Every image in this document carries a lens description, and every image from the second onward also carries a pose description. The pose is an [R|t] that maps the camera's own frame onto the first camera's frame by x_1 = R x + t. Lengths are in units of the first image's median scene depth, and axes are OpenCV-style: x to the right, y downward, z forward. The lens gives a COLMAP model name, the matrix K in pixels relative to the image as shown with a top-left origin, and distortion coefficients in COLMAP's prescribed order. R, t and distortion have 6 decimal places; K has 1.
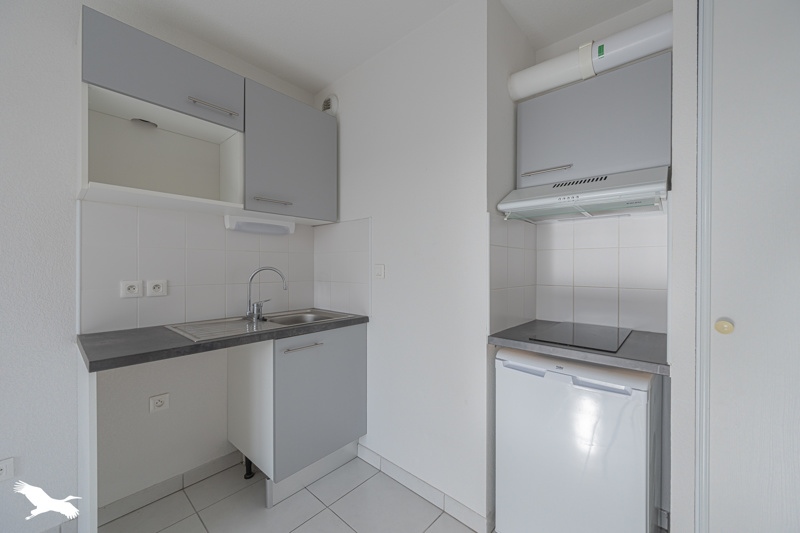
lens RADIAL K [[312.9, 0, 402.6], [0, 312.9, 268.5], [0, 0, 1]] dist [0.000128, -0.000820]
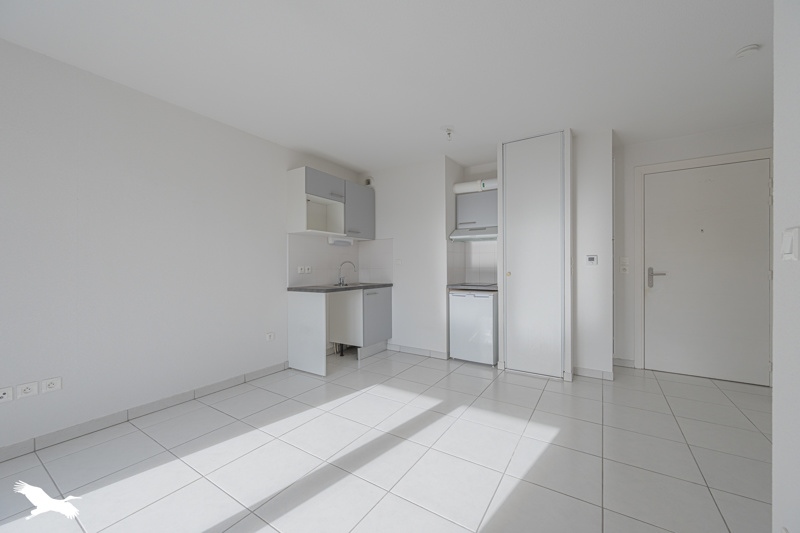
lens RADIAL K [[312.9, 0, 399.5], [0, 312.9, 265.4], [0, 0, 1]] dist [0.000128, -0.000820]
pose [[0.991035, -0.006351, 0.133450, -0.415901], [0.008008, 0.999897, -0.011881, 0.062899], [-0.133361, 0.012843, 0.990984, -1.382904]]
